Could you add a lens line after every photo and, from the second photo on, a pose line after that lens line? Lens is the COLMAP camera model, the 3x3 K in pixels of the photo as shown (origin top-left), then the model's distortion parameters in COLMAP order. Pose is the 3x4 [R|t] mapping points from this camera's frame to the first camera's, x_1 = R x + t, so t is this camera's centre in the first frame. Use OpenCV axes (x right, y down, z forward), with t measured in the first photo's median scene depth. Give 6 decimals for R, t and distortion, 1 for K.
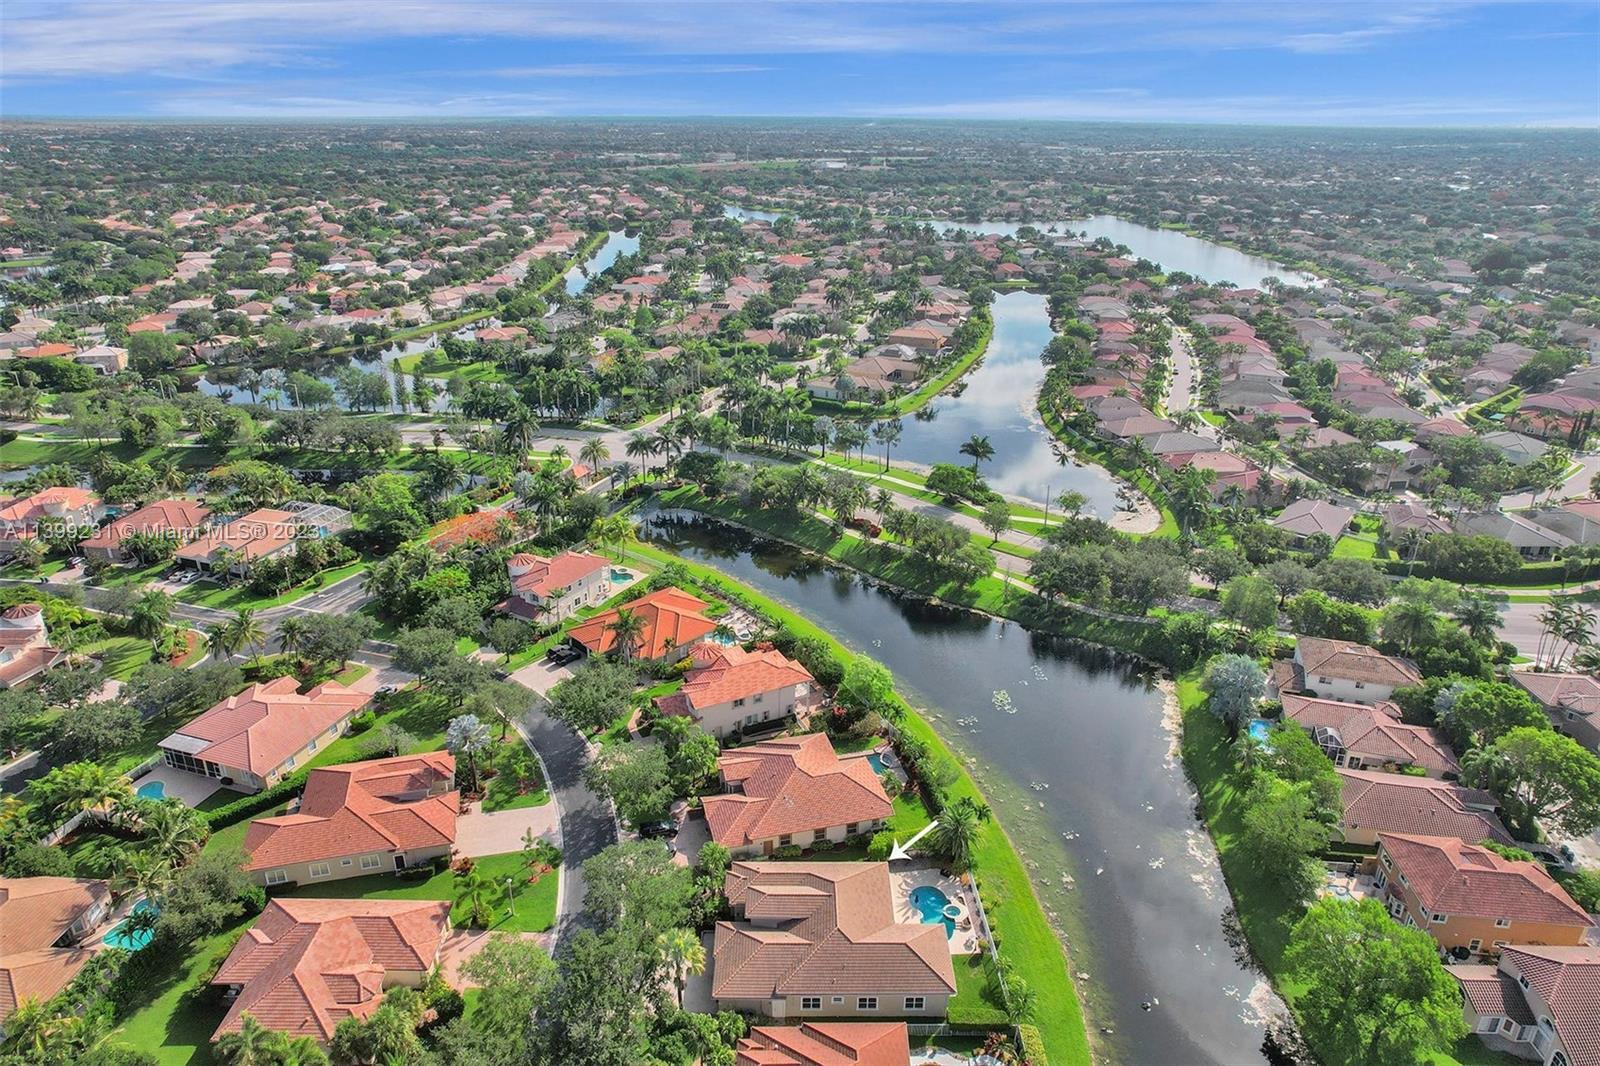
lens RADIAL K [[1023.6, 0, 803.4], [0, 1023.6, 521.4], [0, 0, 1]] dist [-0.072377, 0.064077]
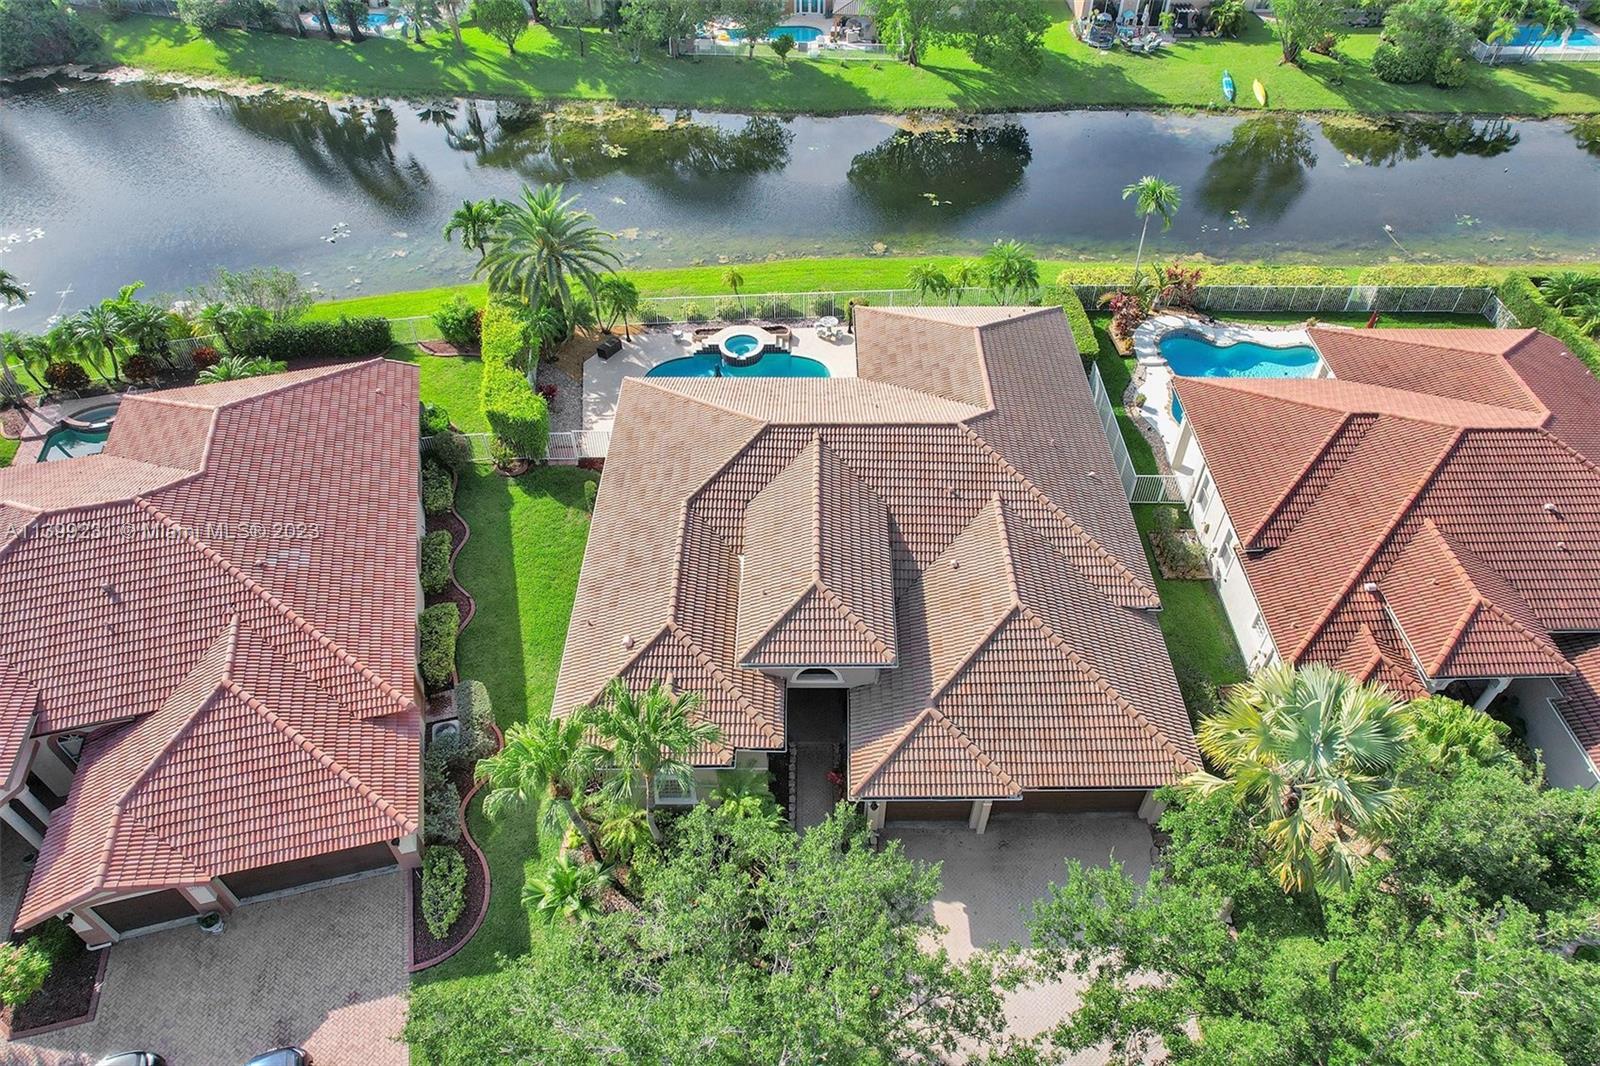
lens RADIAL K [[1023.6, 0, 803.4], [0, 1023.6, 521.4], [0, 0, 1]] dist [-0.072377, 0.064077]
pose [[0.007165, -0.701087, 0.713040, -0.178079], [0.379658, 0.661574, 0.646668, 0.136997], [-0.925099, 0.266079, 0.270913, 0.732796]]
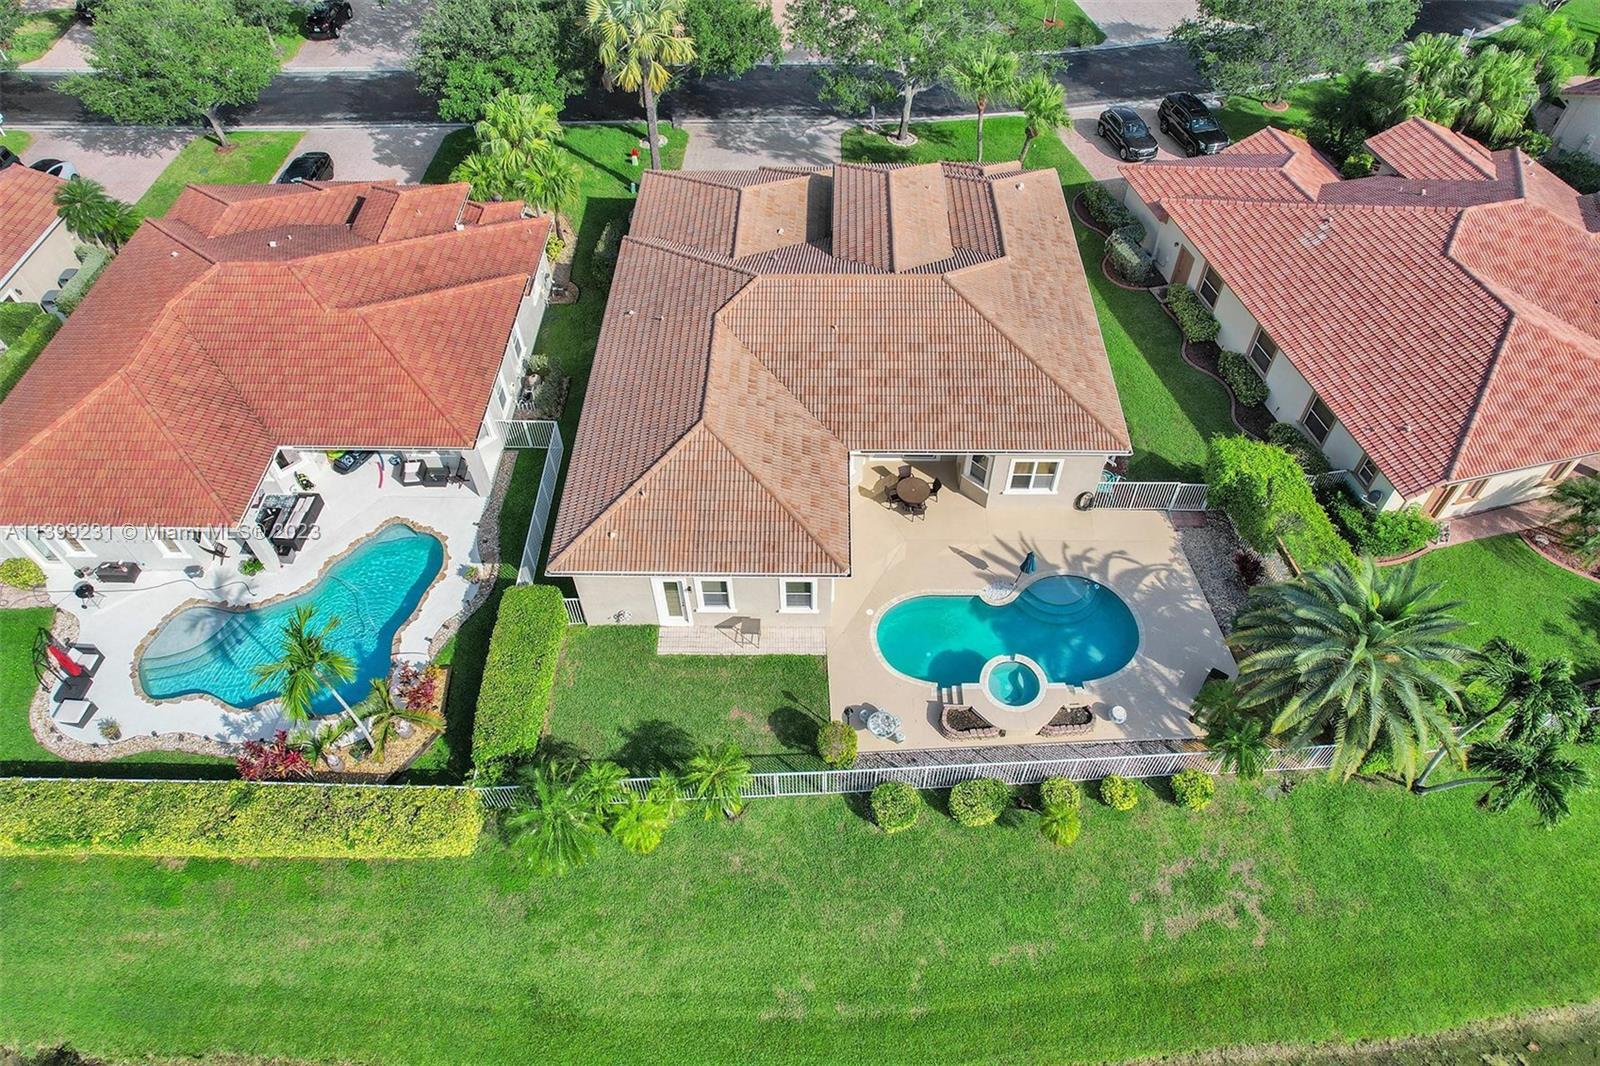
lens RADIAL K [[1023.6, 0, 803.4], [0, 1023.6, 521.4], [0, 0, 1]] dist [-0.072377, 0.064077]
pose [[-0.022921, 0.756863, -0.653172, 0.251251], [-0.367751, 0.601152, 0.709490, 0.147412], [0.929642, 0.256467, 0.264558, 0.715953]]
